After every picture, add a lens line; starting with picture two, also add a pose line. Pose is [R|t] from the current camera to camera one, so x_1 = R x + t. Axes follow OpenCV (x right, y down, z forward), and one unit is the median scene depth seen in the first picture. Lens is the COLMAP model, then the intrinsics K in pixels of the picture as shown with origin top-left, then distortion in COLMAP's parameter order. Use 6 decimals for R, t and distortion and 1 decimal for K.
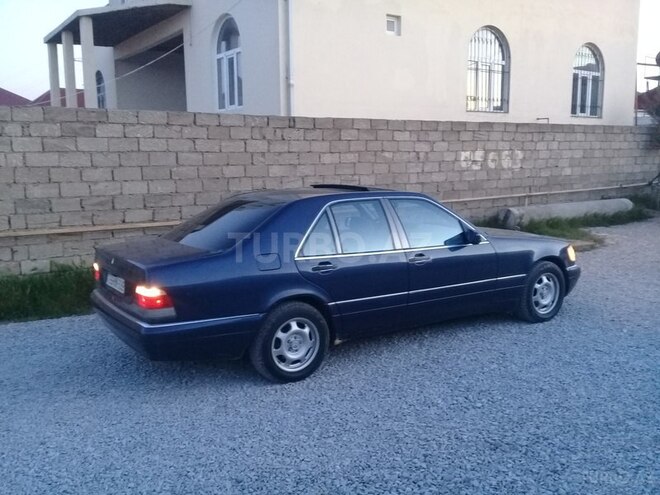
lens RADIAL K [[609.3, 0, 333.4], [0, 609.3, 248.6], [0, 0, 1]] dist [0.101868, -0.197541]
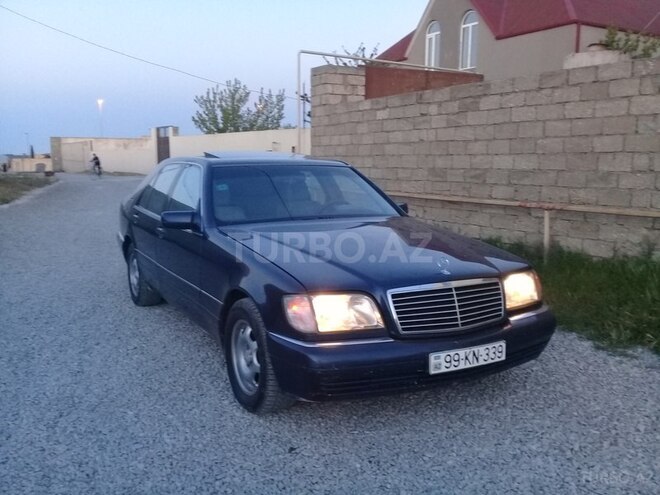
lens RADIAL K [[609.3, 0, 333.4], [0, 609.3, 248.6], [0, 0, 1]] dist [0.101868, -0.197541]
pose [[-0.069590, 0.154729, -0.985503, 0.590981], [-0.146488, 0.975604, 0.163519, -0.079343], [0.986762, 0.155744, -0.045227, 0.749202]]
